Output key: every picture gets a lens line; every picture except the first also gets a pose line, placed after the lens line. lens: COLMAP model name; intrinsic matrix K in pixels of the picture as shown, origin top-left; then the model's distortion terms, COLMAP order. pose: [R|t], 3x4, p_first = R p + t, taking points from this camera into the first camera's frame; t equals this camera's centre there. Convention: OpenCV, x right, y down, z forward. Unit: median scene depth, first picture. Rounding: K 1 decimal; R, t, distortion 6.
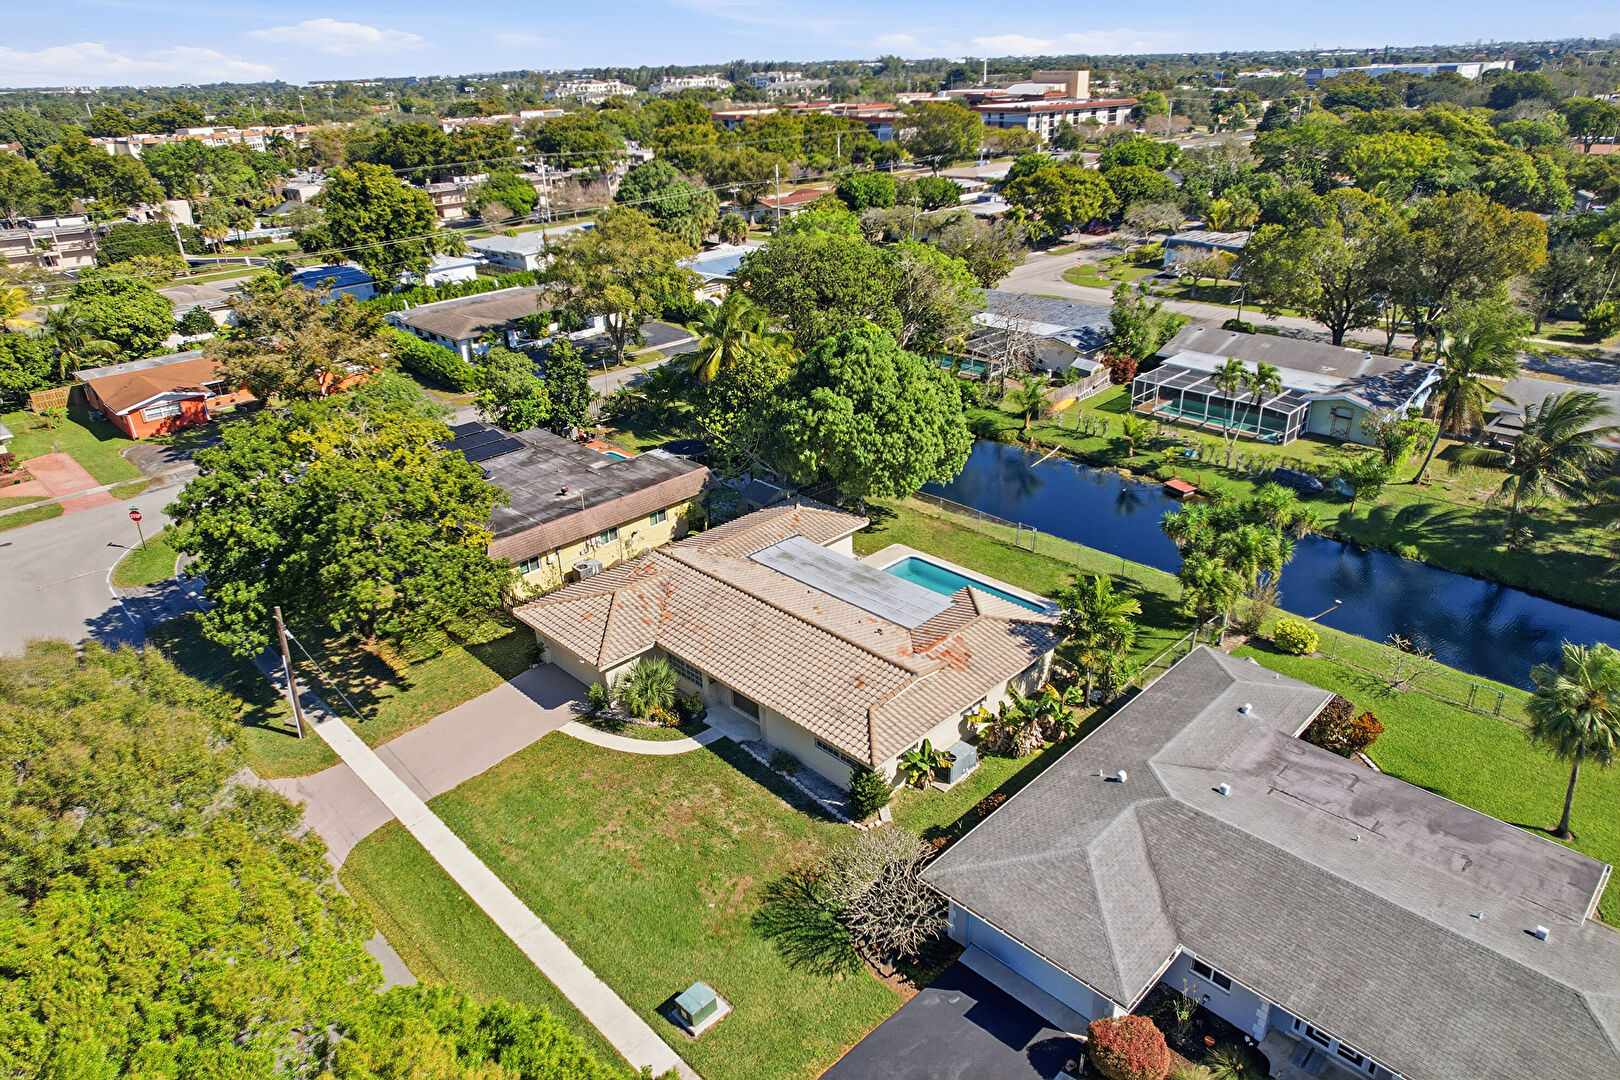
lens RADIAL K [[1032.2, 0, 810.0], [0, 1032.2, 540.0], [0, 0, 1]] dist [-0.064486, 0.047571]
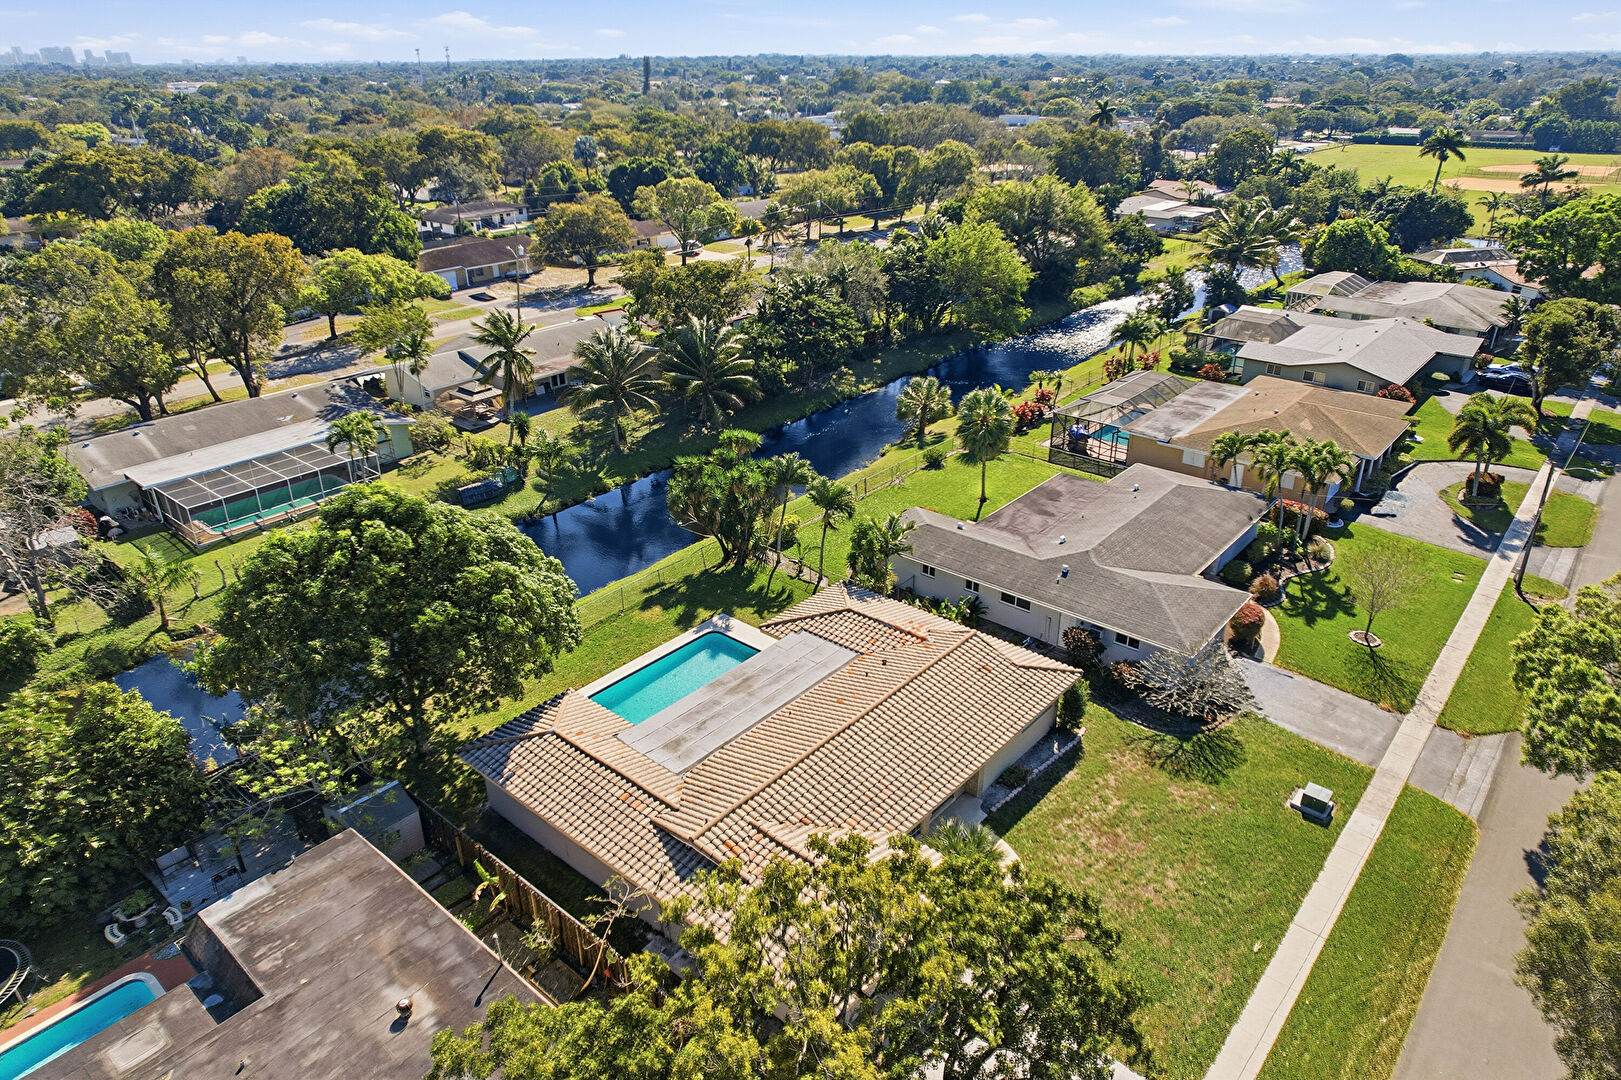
lens RADIAL K [[1018.8, 0, 812.8], [0, 1018.8, 579.0], [0, 0, 1]] dist [-0.061843, 0.053027]
pose [[-0.088501, -0.433475, 0.896810, -0.478201], [0.434562, 0.793338, 0.426346, -0.260942], [-0.896283, 0.427451, 0.118160, 0.576532]]
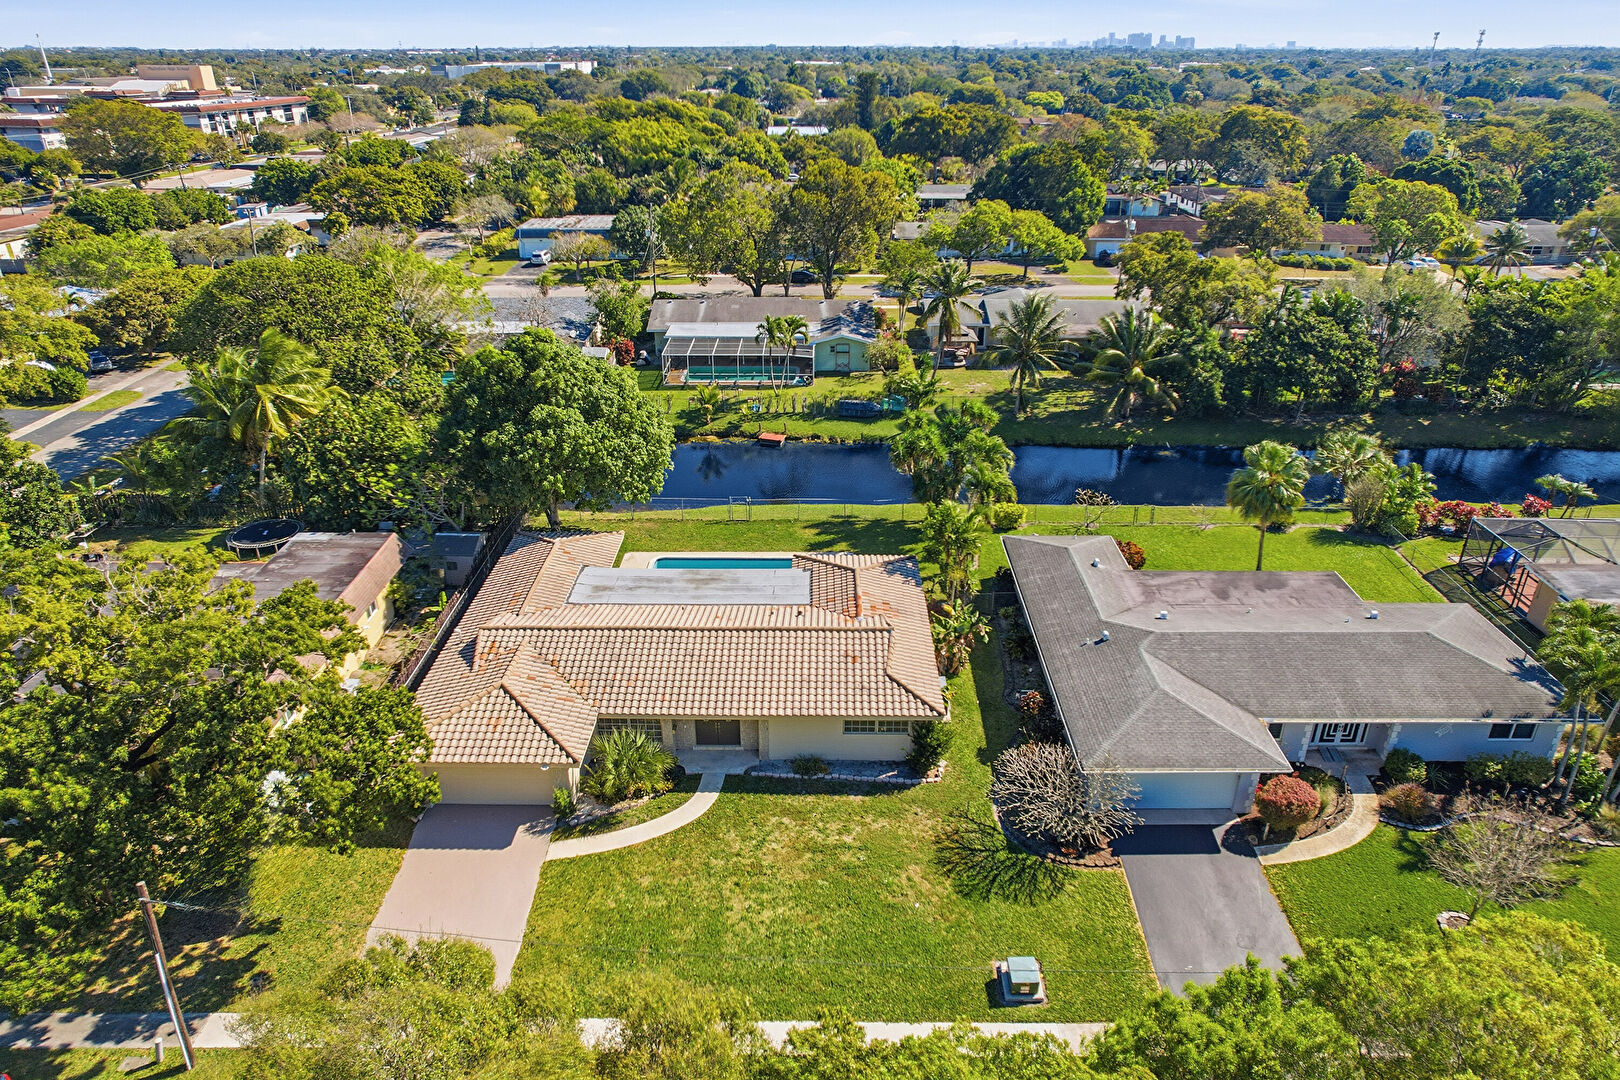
lens RADIAL K [[1023.5, 0, 812.2], [0, 1023.5, 575.3], [0, 0, 1]] dist [-0.060998, 0.053140]
pose [[0.707538, -0.301544, 0.639110, -0.341260], [0.281302, 0.949829, 0.136727, -0.048443], [-0.648274, 0.083044, 0.756865, 0.155887]]
